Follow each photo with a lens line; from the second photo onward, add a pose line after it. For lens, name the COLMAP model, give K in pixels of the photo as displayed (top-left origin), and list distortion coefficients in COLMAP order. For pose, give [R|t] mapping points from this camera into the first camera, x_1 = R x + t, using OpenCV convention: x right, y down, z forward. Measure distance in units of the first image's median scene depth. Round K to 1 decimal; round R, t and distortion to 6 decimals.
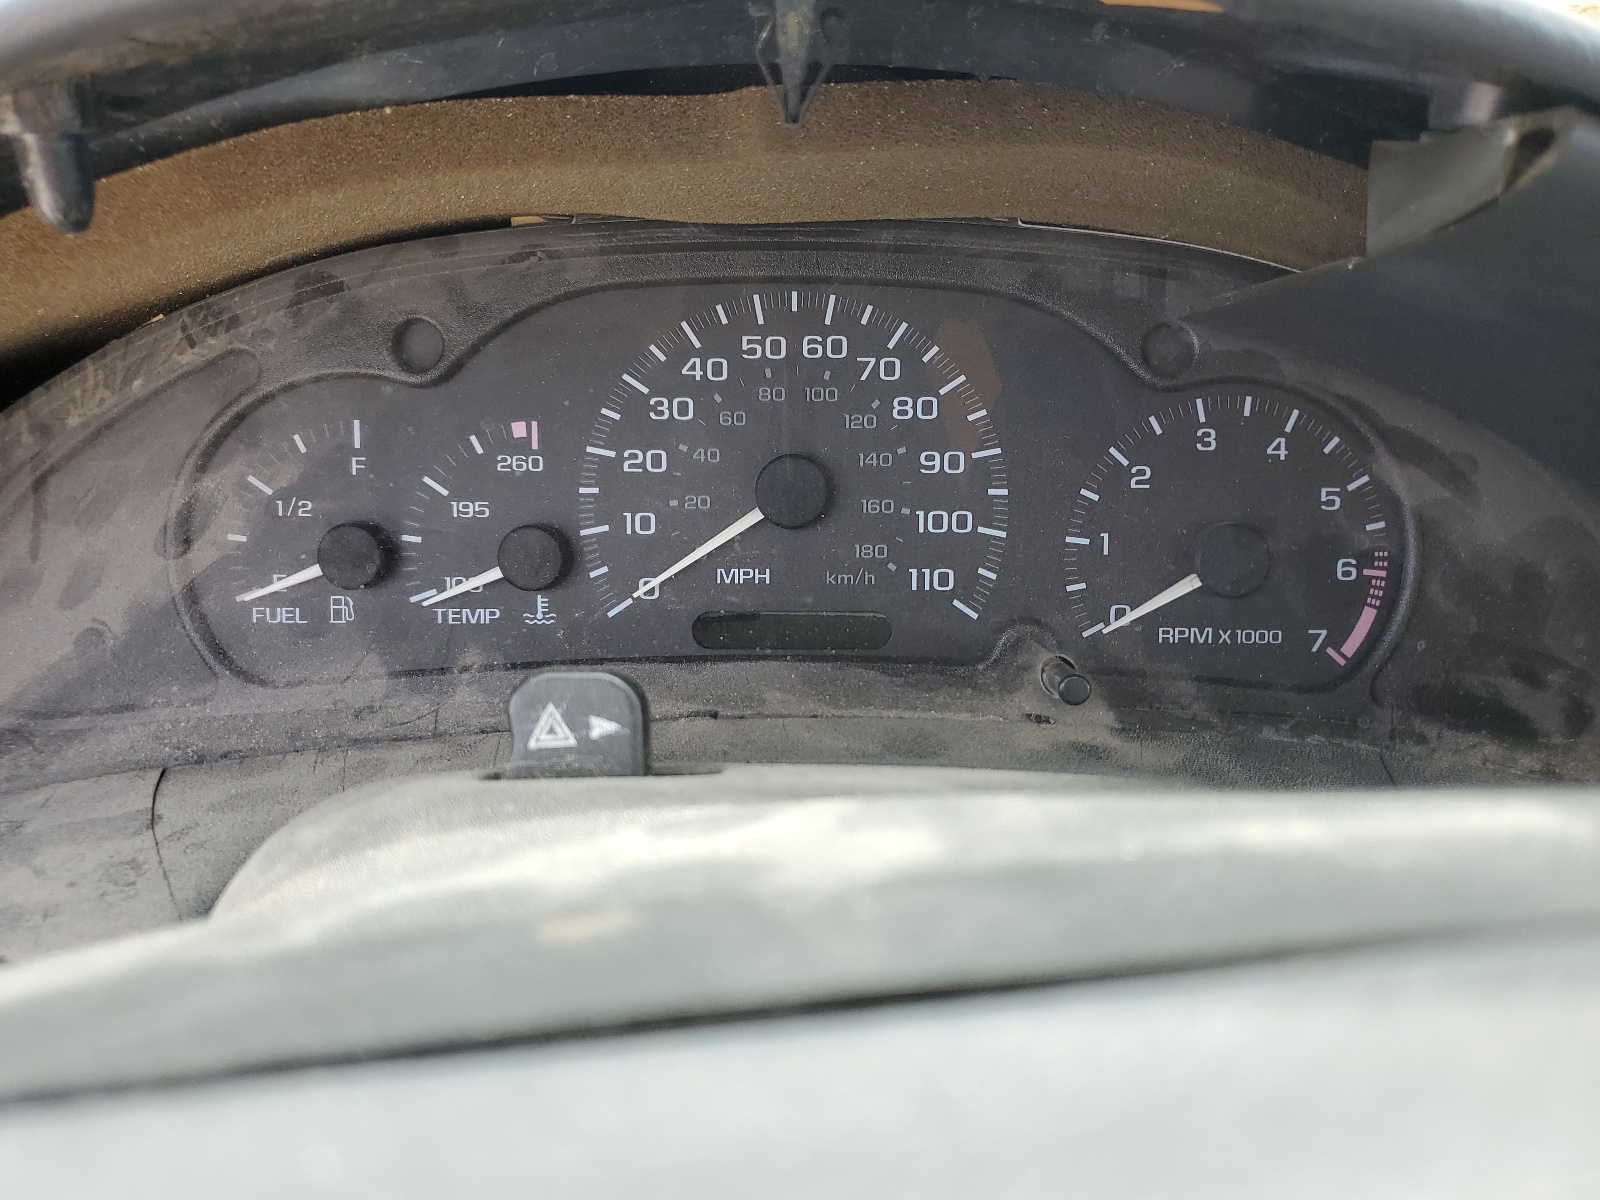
lens RADIAL K [[1161.0, 0, 800.0], [0, 1161.0, 600.0], [0, 0, 1]] dist [0.006977, -0.047544]
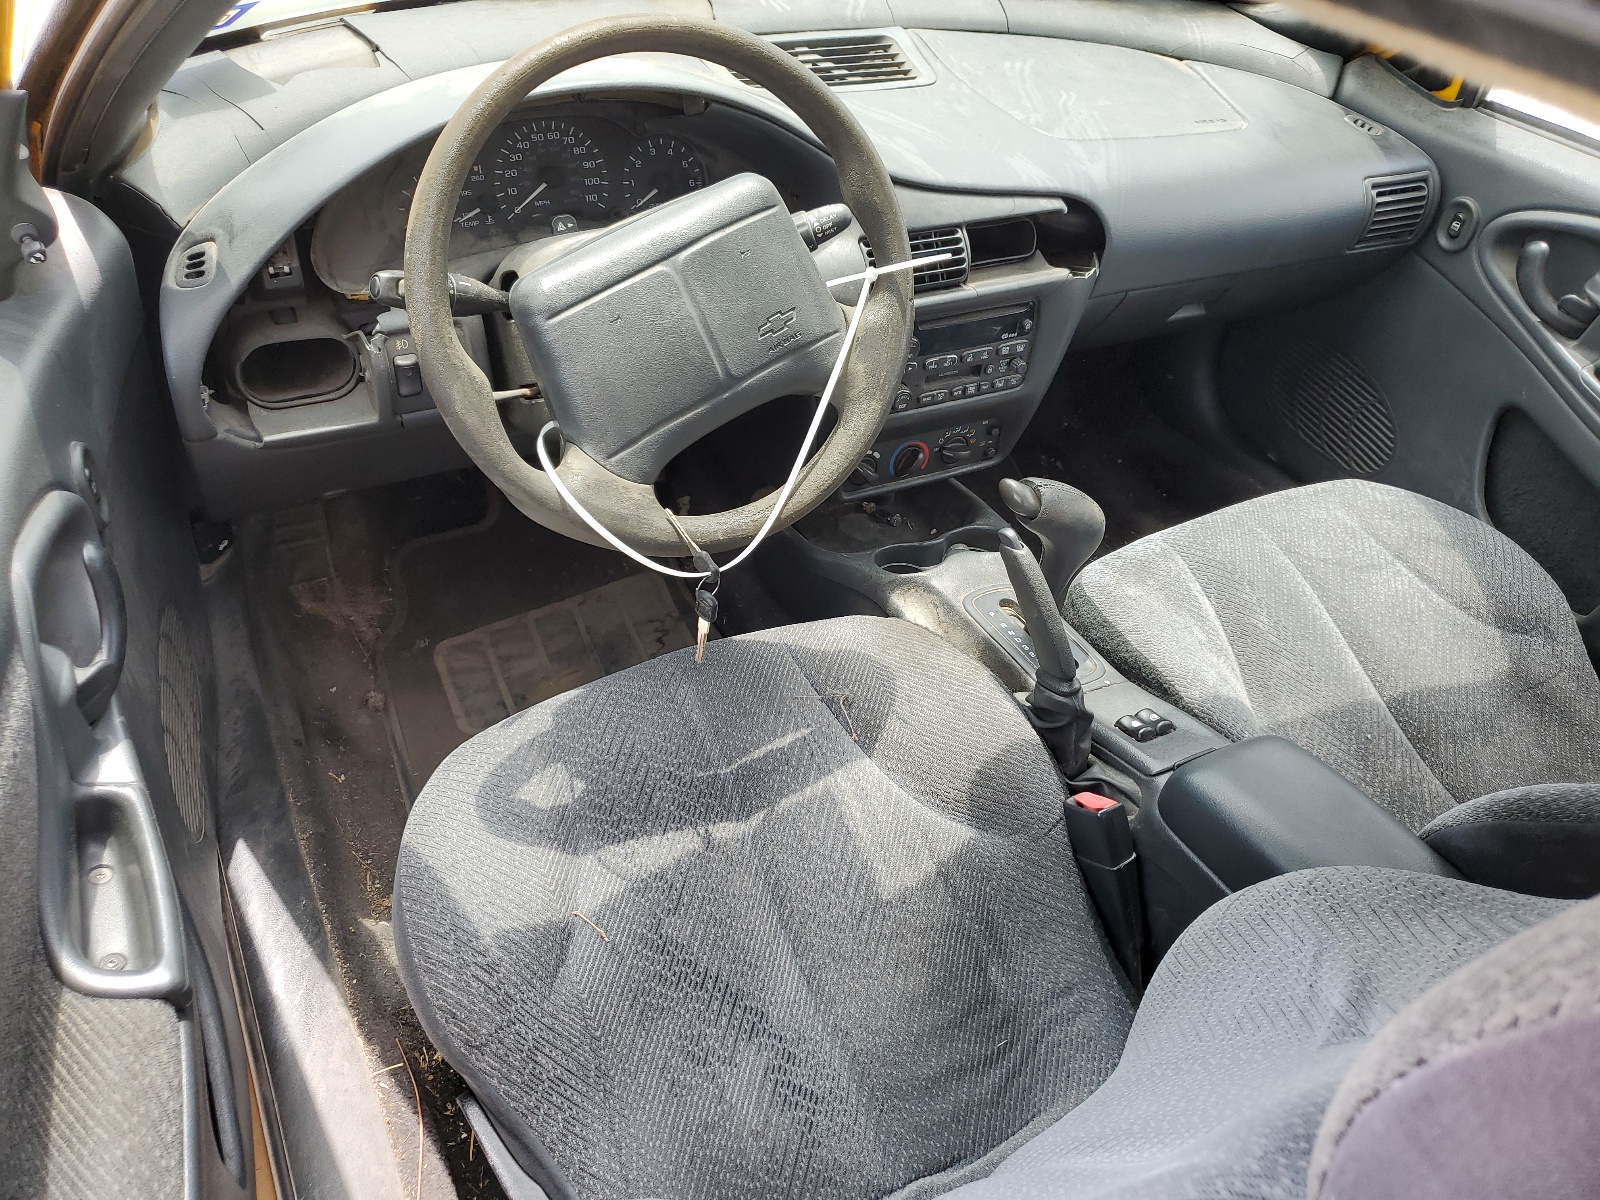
lens RADIAL K [[1161.0, 0, 800.0], [0, 1161.0, 600.0], [0, 0, 1]] dist [0.006977, -0.047544]
pose [[0.880281, -0.255174, 0.399989, -1.150718], [0.129957, 0.940492, 0.313985, 0.116608], [-0.456308, -0.224413, 0.861059, -2.900123]]
